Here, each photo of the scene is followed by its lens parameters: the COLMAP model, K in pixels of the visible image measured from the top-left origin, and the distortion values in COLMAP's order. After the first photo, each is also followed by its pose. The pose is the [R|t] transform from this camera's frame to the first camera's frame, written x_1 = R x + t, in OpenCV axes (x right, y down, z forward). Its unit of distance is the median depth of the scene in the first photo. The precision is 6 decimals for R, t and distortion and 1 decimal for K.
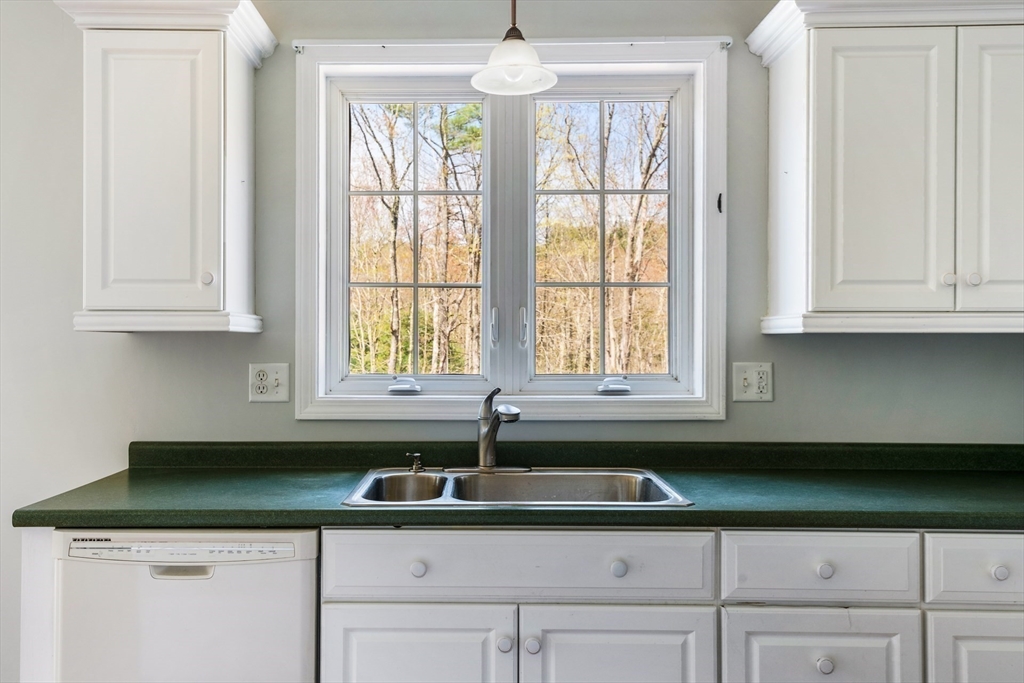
lens RADIAL K [[830.4, 0, 508.6], [0, 830.4, 333.0], [0, 0, 1]] dist [0.052952, -0.001913]
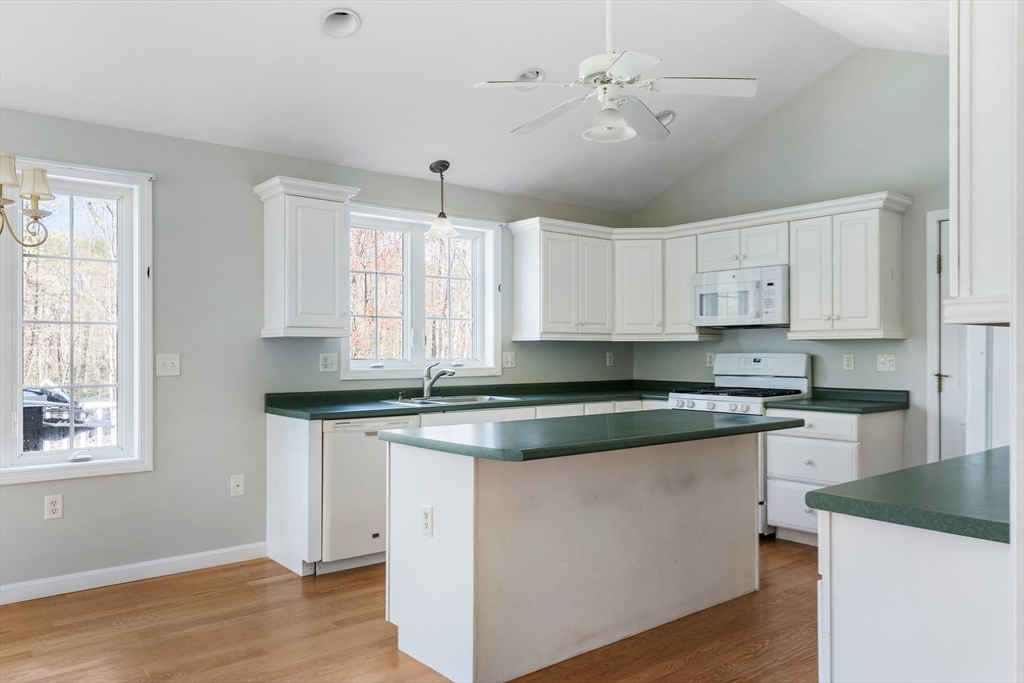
lens RADIAL K [[739.2, 0, 512.0], [0, 739.2, 341.5], [0, 0, 1]] dist [0.005438, 0.001518]
pose [[0.769434, 0.006800, 0.638690, -1.121451], [-0.003360, 0.999973, -0.006599, 0.017532], [-0.638718, 0.002932, 0.769436, -0.714232]]
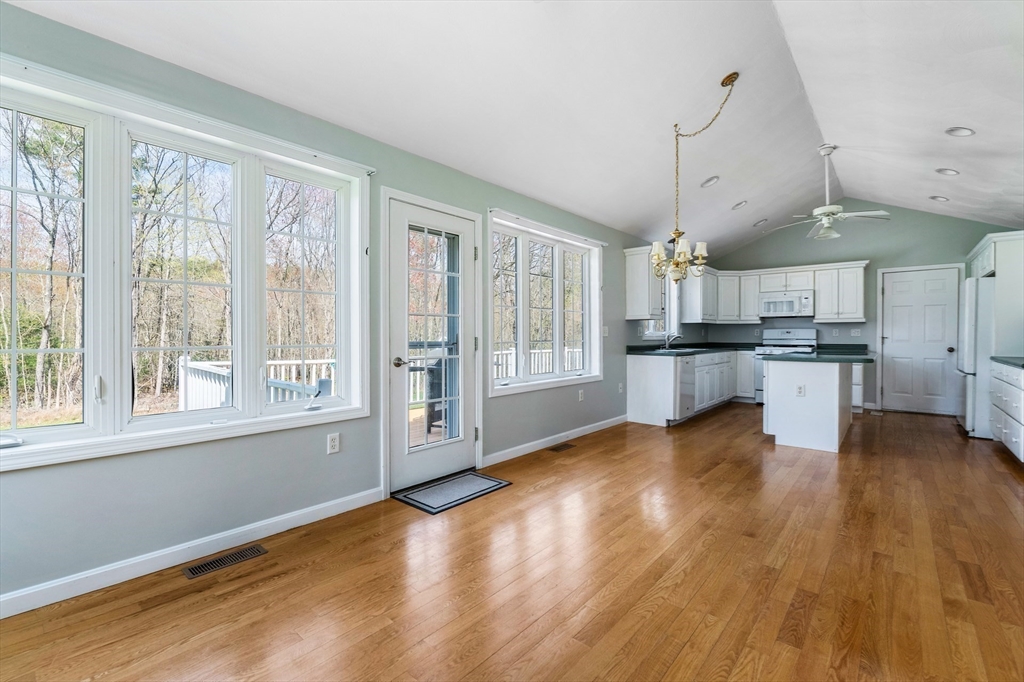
lens RADIAL K [[444.7, 0, 510.7], [0, 444.7, 336.9], [0, 0, 1]] dist [-0.001777, -0.000237]
pose [[0.645495, -0.003600, 0.763756, -2.563431], [-0.004877, 0.999949, 0.008835, 0.069079], [-0.763749, -0.009428, 0.645445, -0.001276]]
